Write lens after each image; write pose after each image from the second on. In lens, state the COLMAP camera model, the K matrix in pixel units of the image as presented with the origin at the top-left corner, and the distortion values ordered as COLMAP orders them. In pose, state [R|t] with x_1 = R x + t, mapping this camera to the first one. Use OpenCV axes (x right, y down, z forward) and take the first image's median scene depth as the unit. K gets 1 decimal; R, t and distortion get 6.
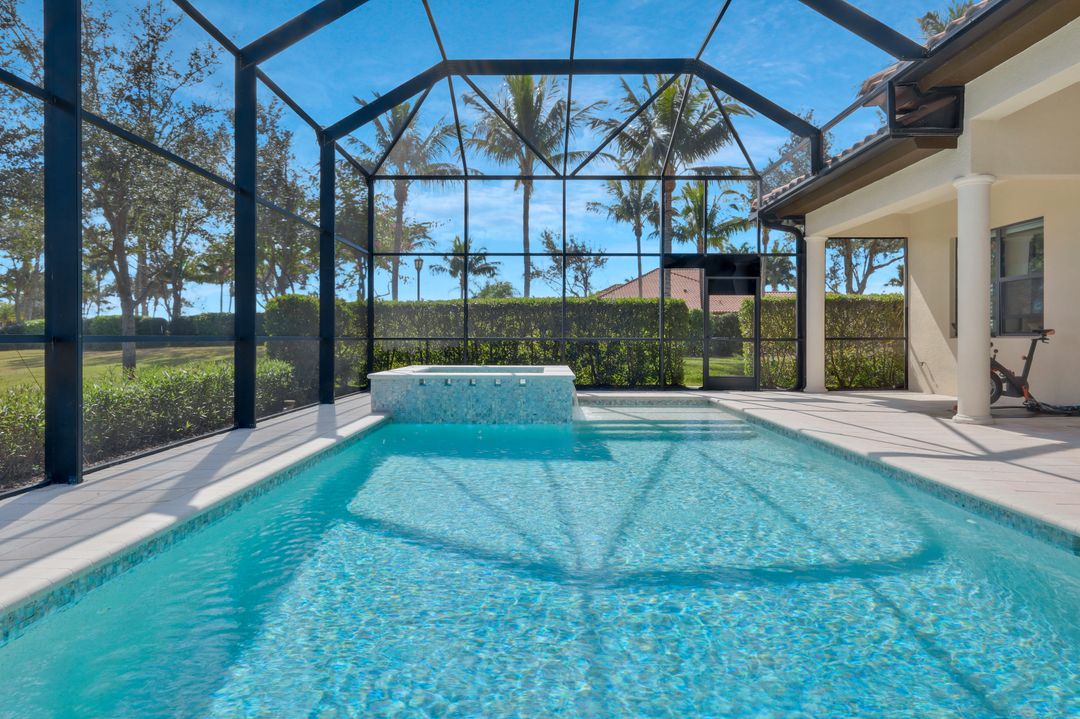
lens RADIAL K [[614.2, 0, 540.2], [0, 614.2, 338.3], [0, 0, 1]] dist [-0.000428, -0.000774]
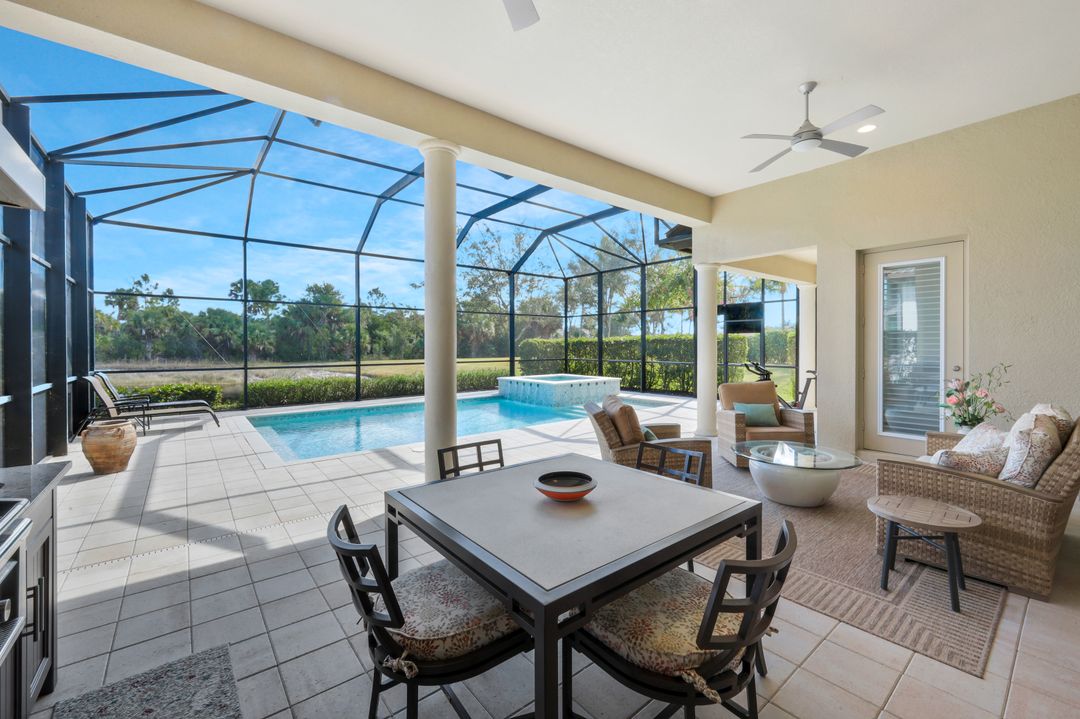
lens RADIAL K [[439.6, 0, 535.9], [0, 439.6, 348.9], [0, 0, 1]] dist [0.001652, 0.000361]
pose [[0.626216, 0.004999, -0.779634, 1.038237], [0.002185, 0.999964, 0.008167, -0.058349], [0.779647, -0.006818, 0.626182, 0.043510]]
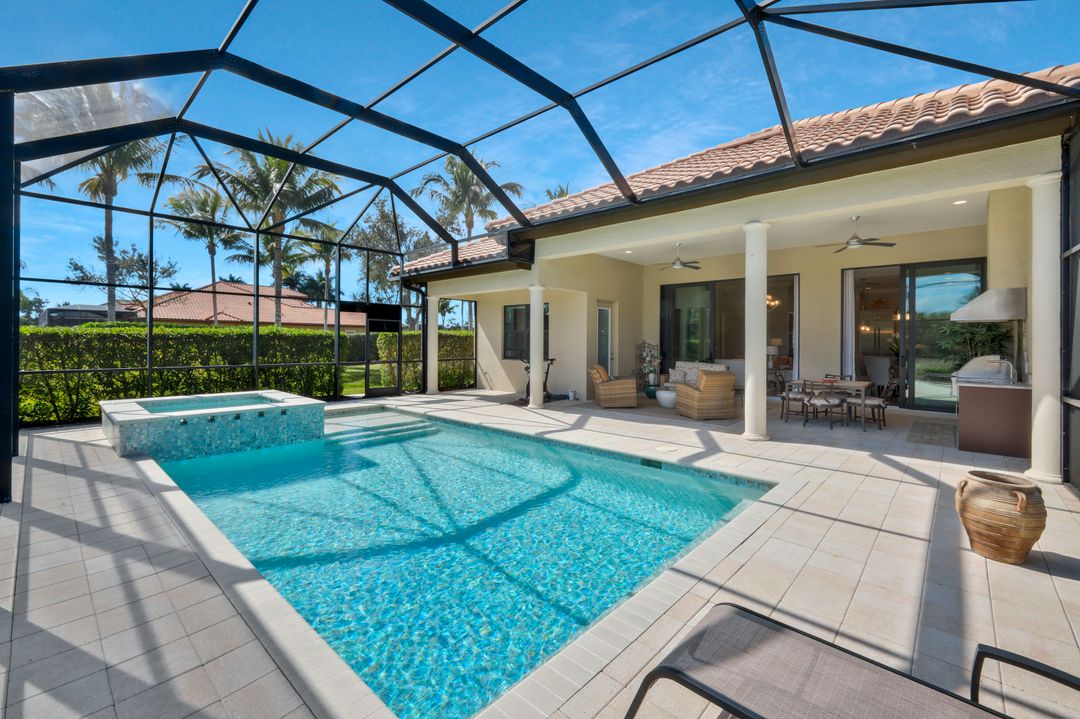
lens RADIAL K [[457.9, 0, 531.5], [0, 457.9, 340.5], [0, 0, 1]] dist [0.002784, 0.000518]
pose [[0.679951, 0.004403, 0.733245, -0.330923], [-0.005956, 0.999982, -0.000481, -0.067605], [-0.733234, -0.004040, 0.679965, -0.004787]]
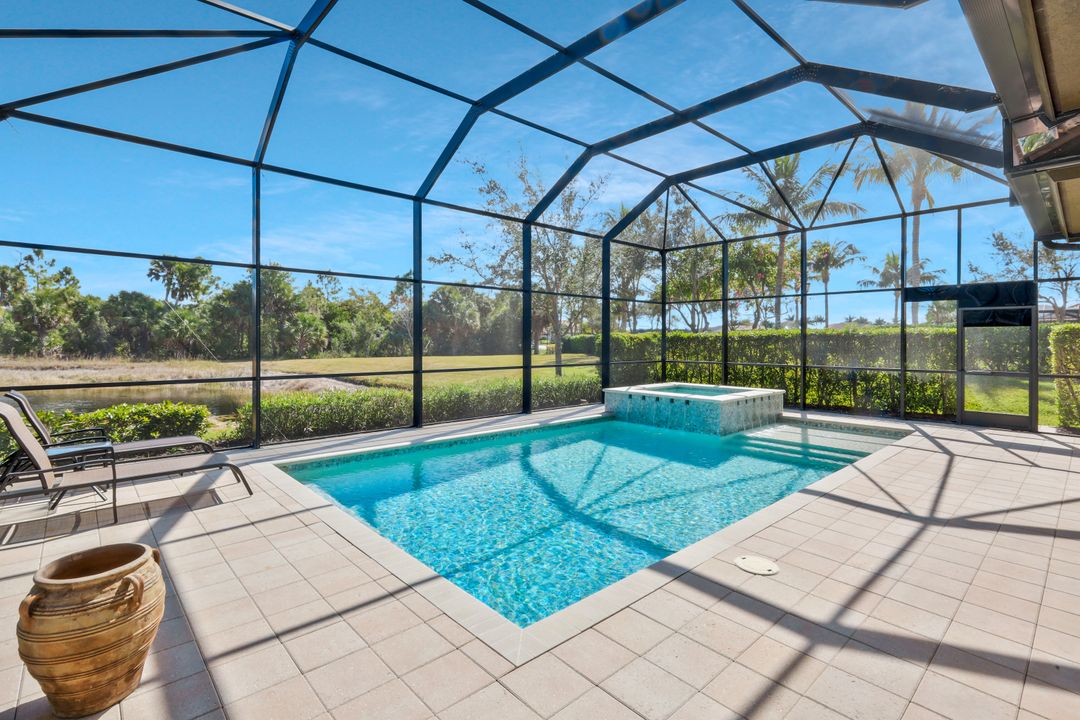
lens RADIAL K [[509.9, 0, 540.6], [0, 509.9, 339.9], [0, 0, 1]] dist [-0.002891, -0.000821]
pose [[0.672252, 0.001617, -0.740320, 0.549581], [-0.003932, 0.999991, -0.001387, -0.061156], [0.740312, 0.003843, 0.672253, -0.038114]]
